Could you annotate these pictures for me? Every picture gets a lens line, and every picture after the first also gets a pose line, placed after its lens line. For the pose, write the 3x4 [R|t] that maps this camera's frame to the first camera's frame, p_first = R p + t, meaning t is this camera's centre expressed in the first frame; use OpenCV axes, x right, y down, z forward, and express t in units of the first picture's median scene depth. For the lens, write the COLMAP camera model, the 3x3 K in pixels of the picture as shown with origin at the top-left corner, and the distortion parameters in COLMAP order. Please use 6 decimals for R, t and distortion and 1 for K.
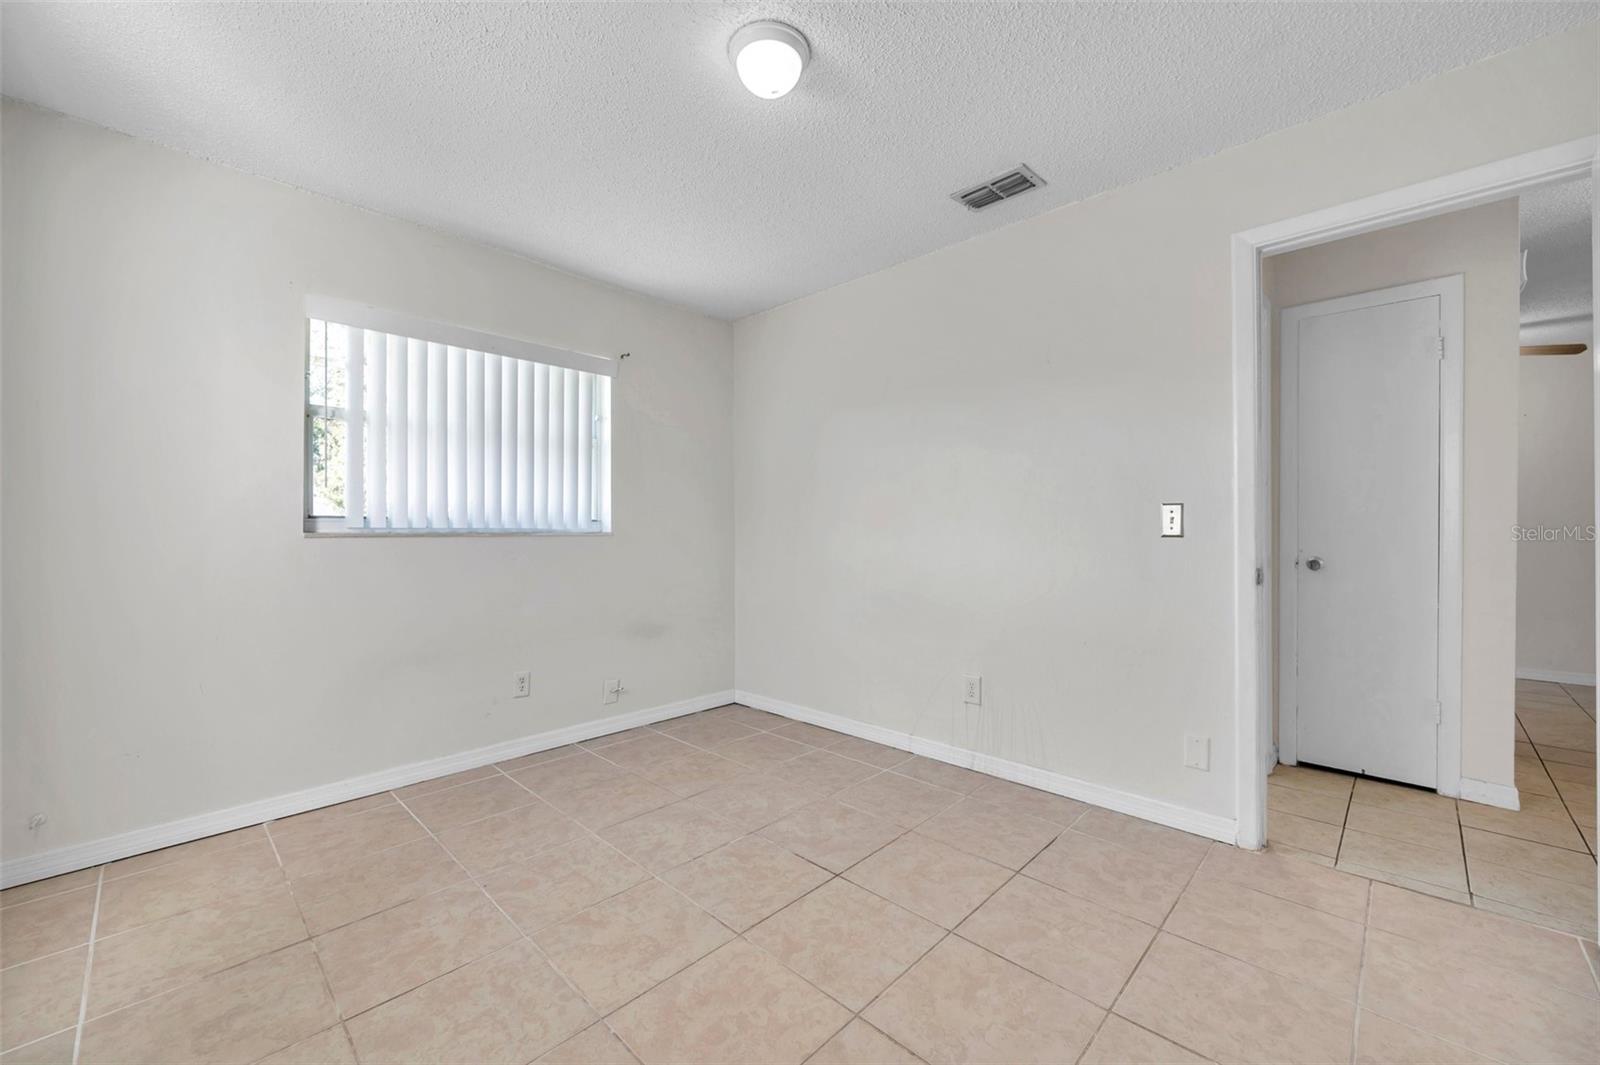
lens RADIAL K [[628.2, 0, 810.5], [0, 628.2, 532.6], [0, 0, 1]] dist [-0.001899, 0.000089]
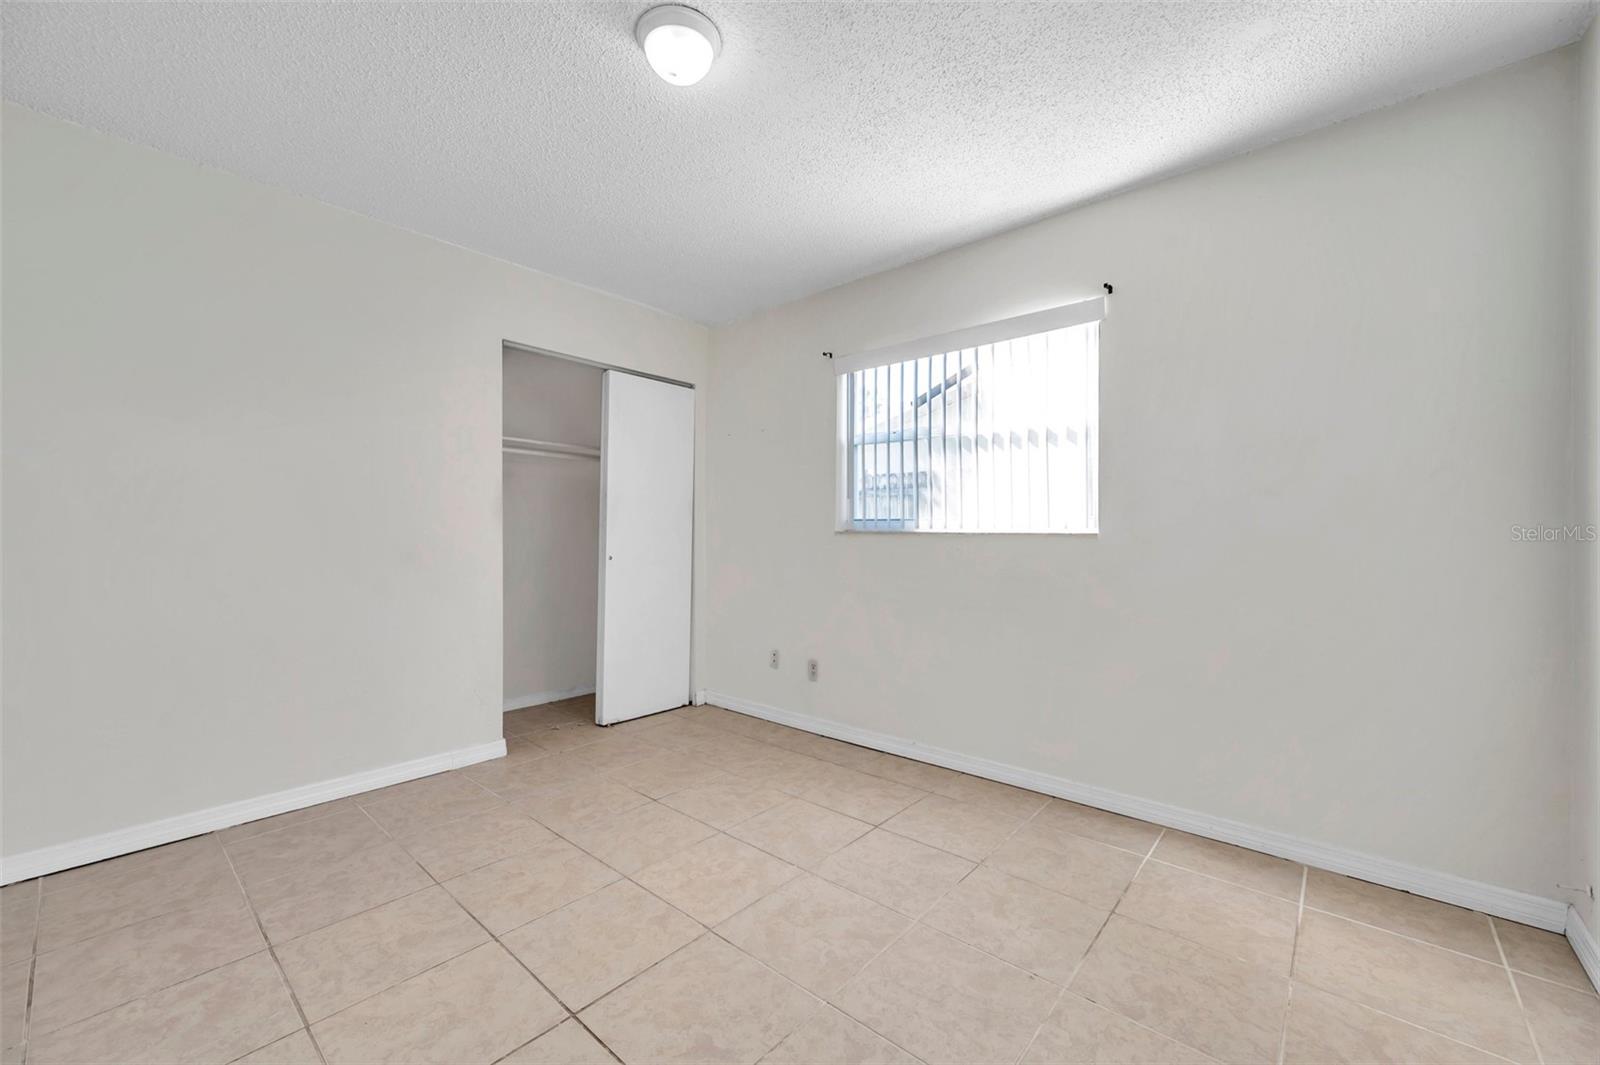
lens RADIAL K [[628.2, 0, 813.4], [0, 628.2, 532.6], [0, 0, 1]] dist [-0.001899, 0.000089]
pose [[-0.998445, 0.000529, -0.055747, -0.176739], [0.000276, 0.999990, 0.004541, -0.006715], [0.055749, 0.004519, -0.998435, 1.597328]]
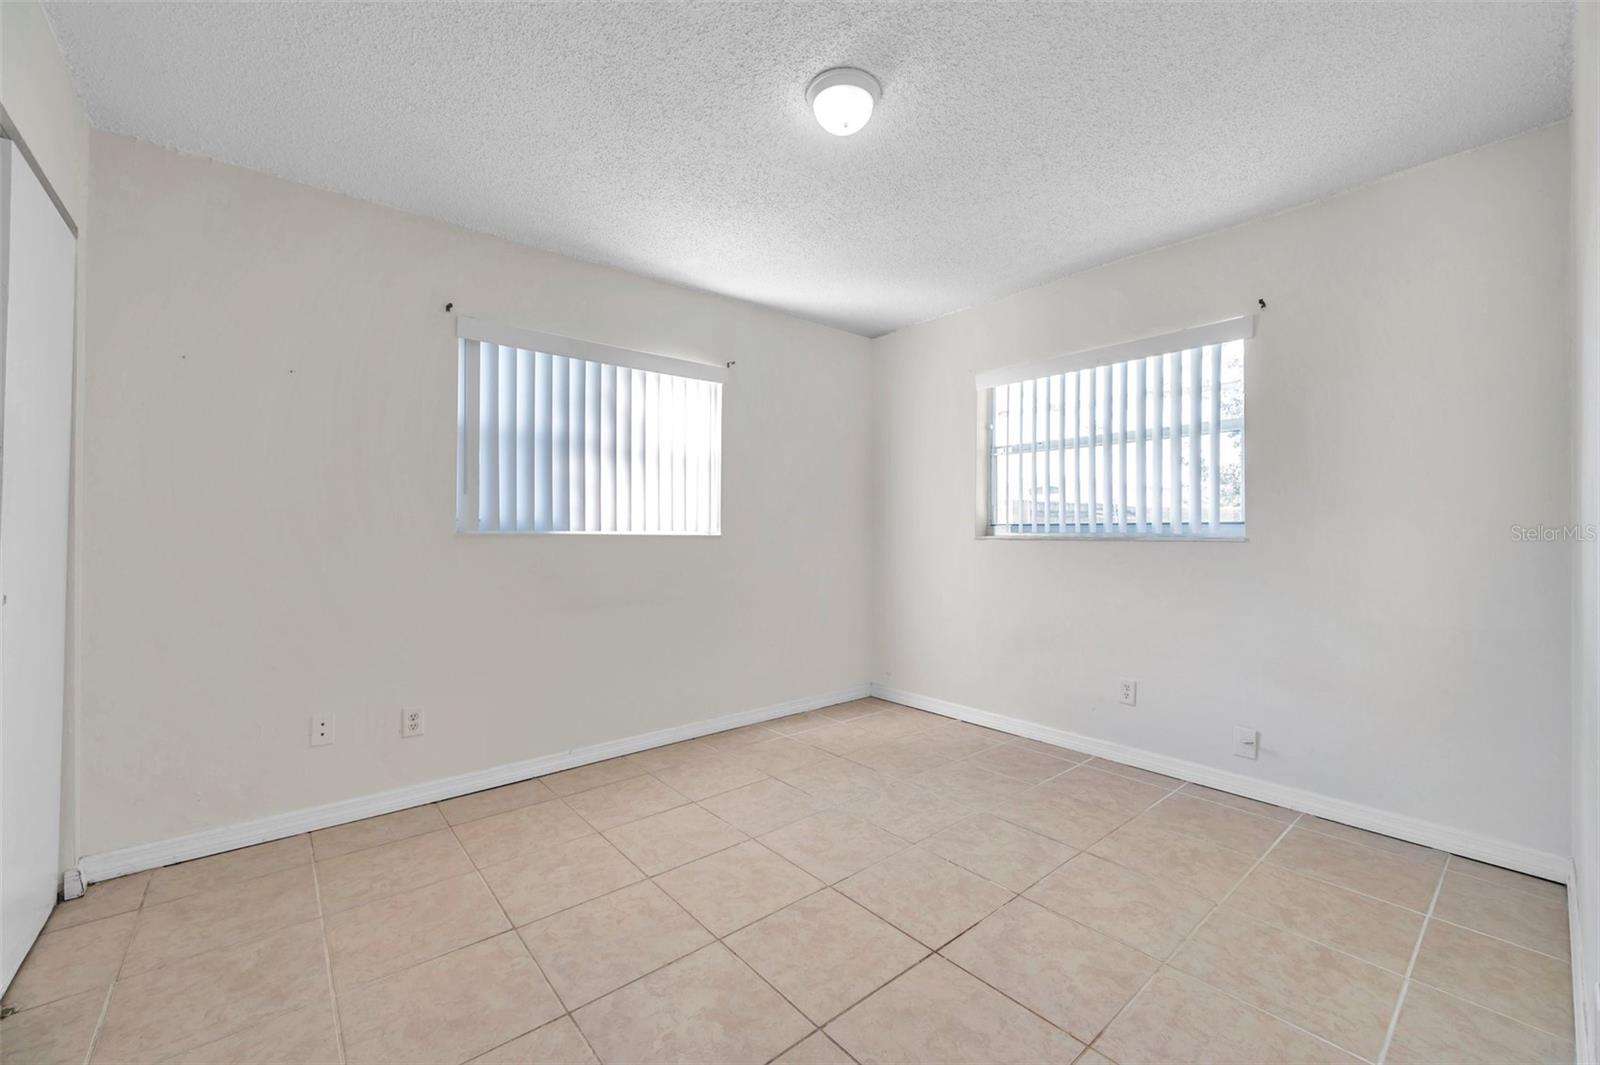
lens RADIAL K [[628.2, 0, 786.6], [0, 628.2, 531.8], [0, 0, 1]] dist [-0.001899, 0.000089]
pose [[-0.121439, -0.002955, -0.992595, 0.823674], [-0.003309, 0.999991, -0.002572, -0.005323], [0.992593, 0.002972, -0.121447, 0.836850]]
